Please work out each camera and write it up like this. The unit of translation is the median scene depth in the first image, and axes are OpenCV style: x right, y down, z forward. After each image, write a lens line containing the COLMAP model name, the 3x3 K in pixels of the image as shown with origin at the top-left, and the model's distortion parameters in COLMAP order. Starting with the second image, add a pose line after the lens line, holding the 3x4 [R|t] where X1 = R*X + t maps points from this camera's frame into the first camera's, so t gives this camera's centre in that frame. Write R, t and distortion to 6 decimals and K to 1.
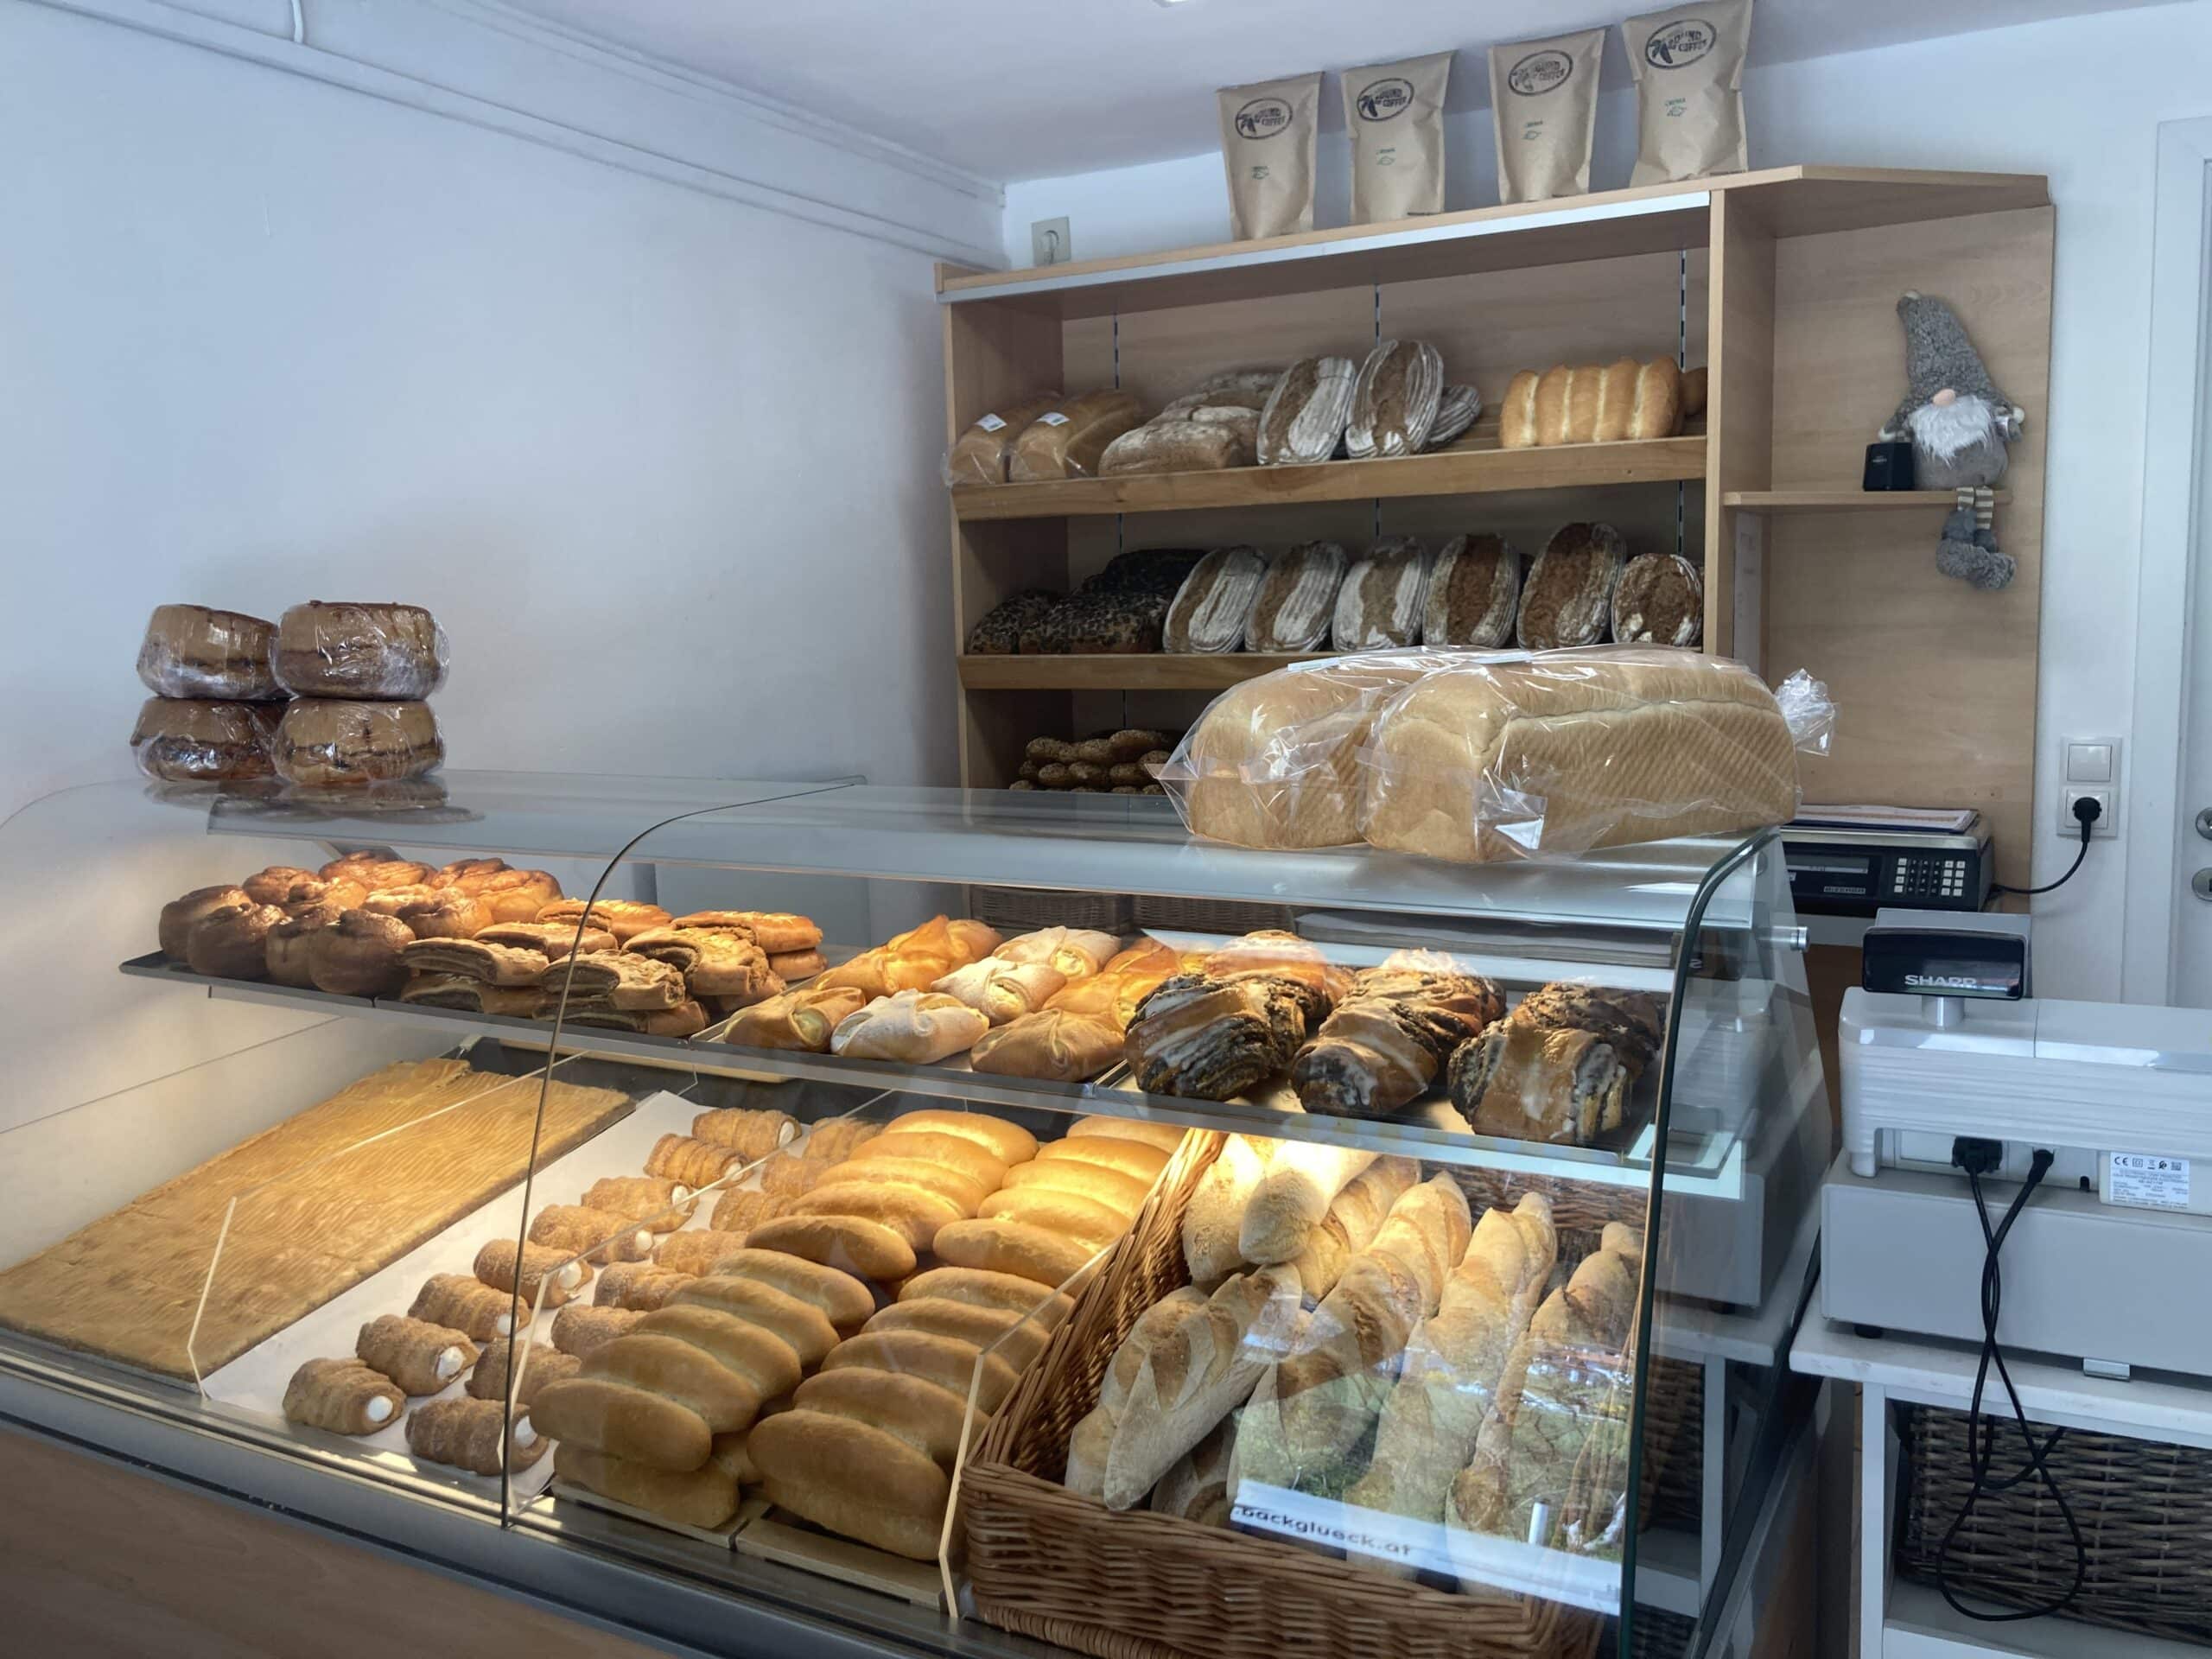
lens RADIAL K [[1831.7, 0, 1102.8], [0, 1831.7, 816.9], [0, 0, 1]] dist [-0.001005, 0.008349]
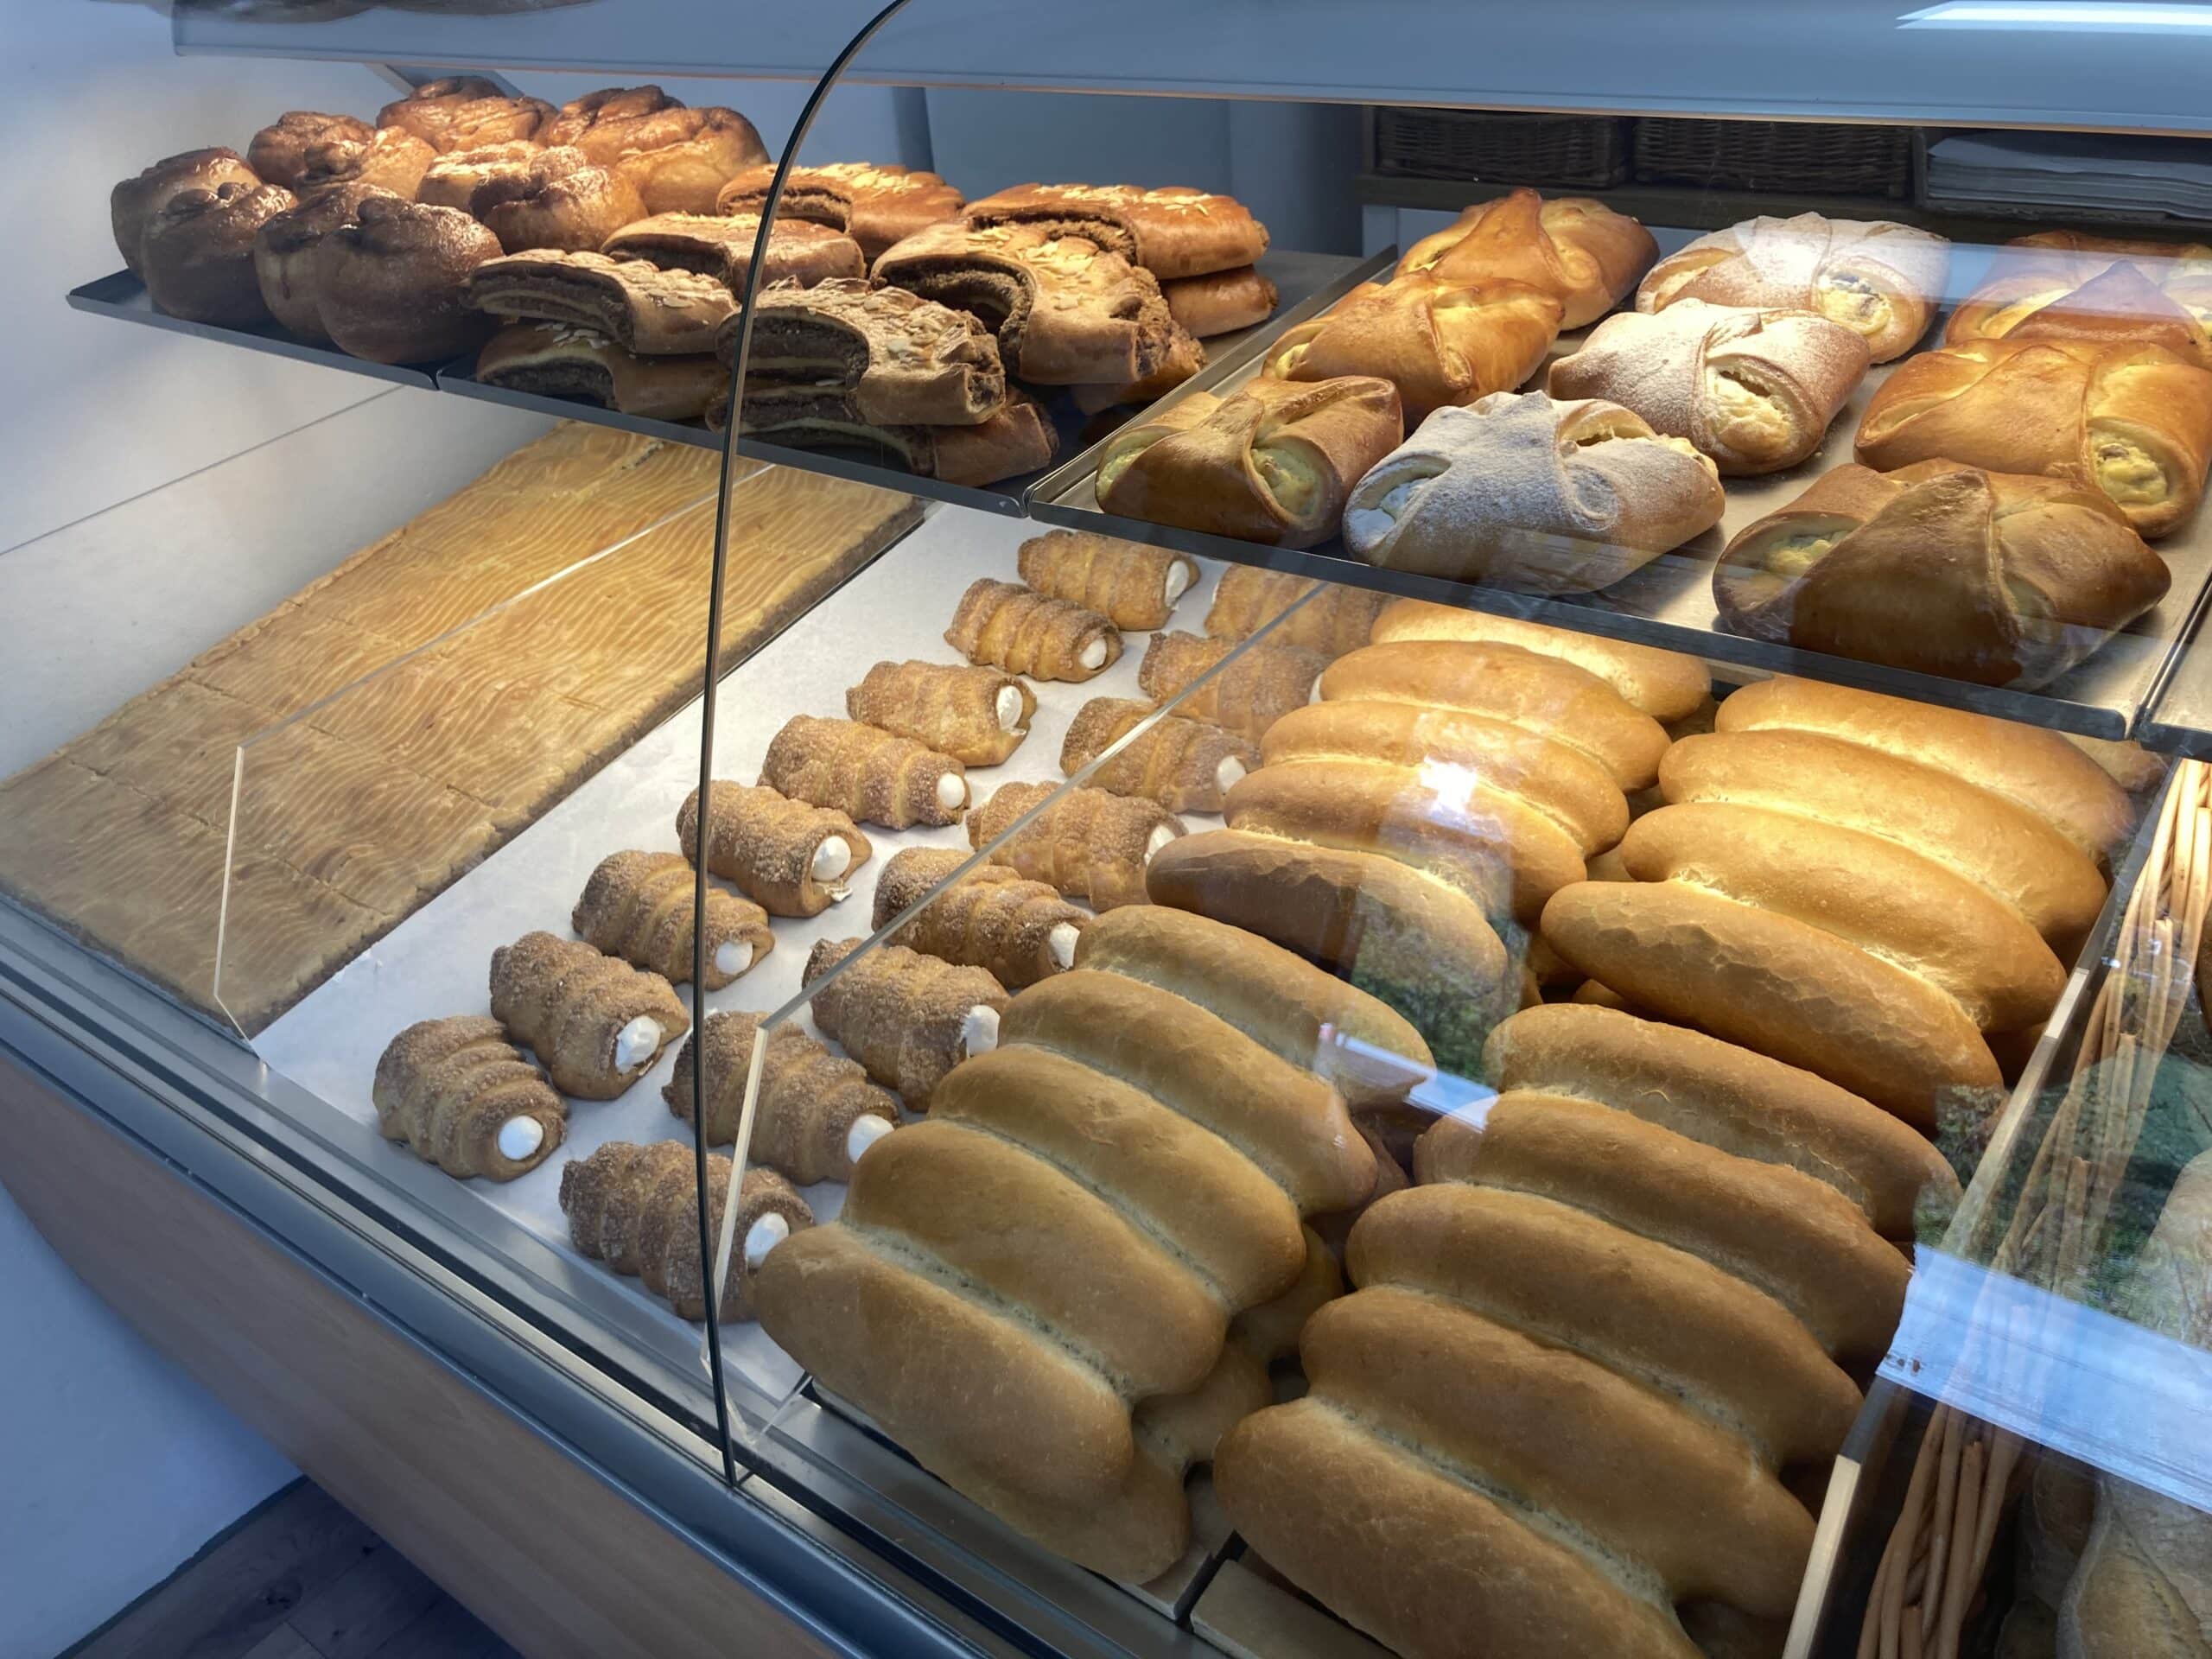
lens RADIAL K [[1831.7, 0, 1125.8], [0, 1831.7, 821.4], [0, 0, 1]] dist [-0.001005, 0.008349]
pose [[0.989672, 0.027782, -0.140634, -0.118616], [0.030915, 0.916590, 0.398630, 0.011619], [0.139978, -0.398861, 0.906265, 0.494219]]
